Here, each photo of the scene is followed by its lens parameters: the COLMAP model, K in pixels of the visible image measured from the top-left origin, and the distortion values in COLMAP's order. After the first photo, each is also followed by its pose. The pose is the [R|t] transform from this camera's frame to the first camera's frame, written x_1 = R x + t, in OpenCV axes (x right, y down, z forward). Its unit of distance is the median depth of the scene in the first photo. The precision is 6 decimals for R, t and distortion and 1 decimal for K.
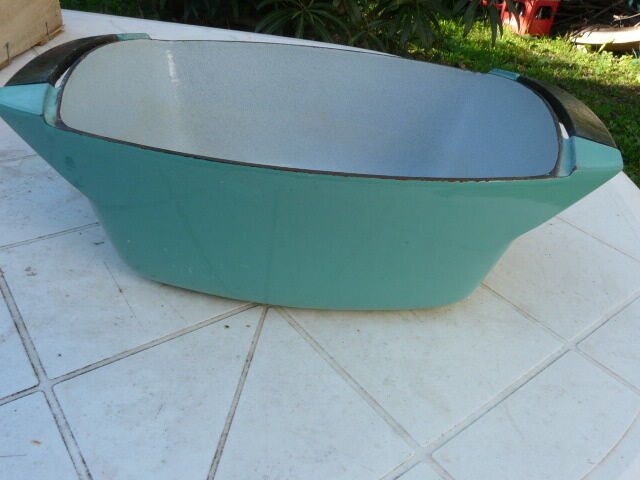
lens RADIAL K [[526.7, 0, 316.9], [0, 526.7, 245.5], [0, 0, 1]] dist [-0.074989, 0.069061]
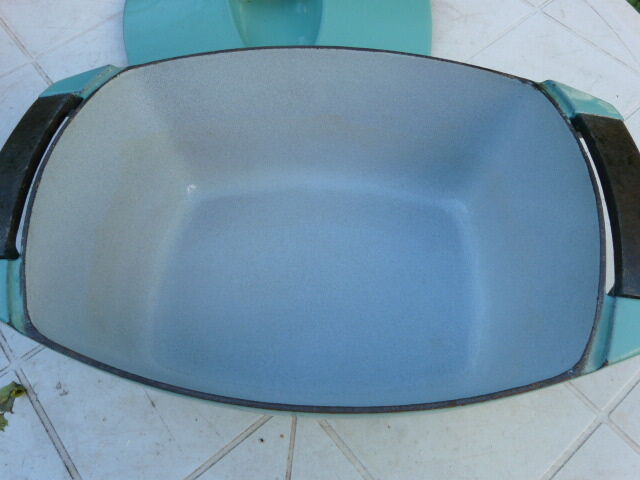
lens RADIAL K [[526.7, 0, 321.7], [0, 526.7, 236.8], [0, 0, 1]] dist [-0.074989, 0.069061]
pose [[0.992827, -0.089747, -0.078999, 0.065259], [0.115052, 0.896905, 0.426995, -0.646259], [0.032533, -0.433021, 0.900796, 0.253322]]
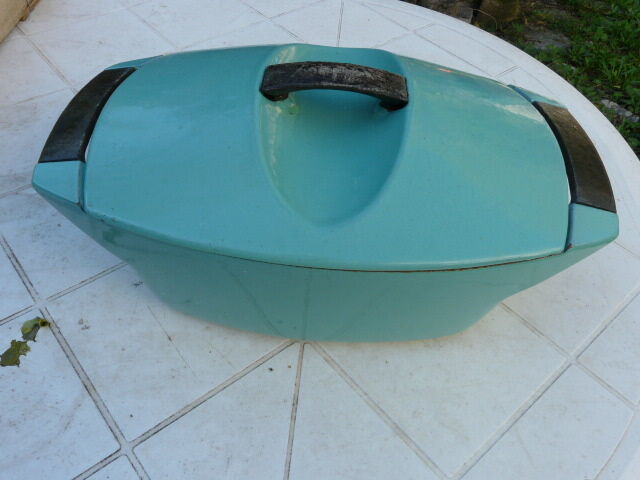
lens RADIAL K [[526.7, 0, 317.3], [0, 526.7, 243.3], [0, 0, 1]] dist [-0.074989, 0.069061]
pose [[0.998178, -0.059533, 0.009776, -0.068345], [0.056227, 0.976733, 0.206957, -0.343996], [-0.021869, -0.206030, 0.978301, -0.049145]]
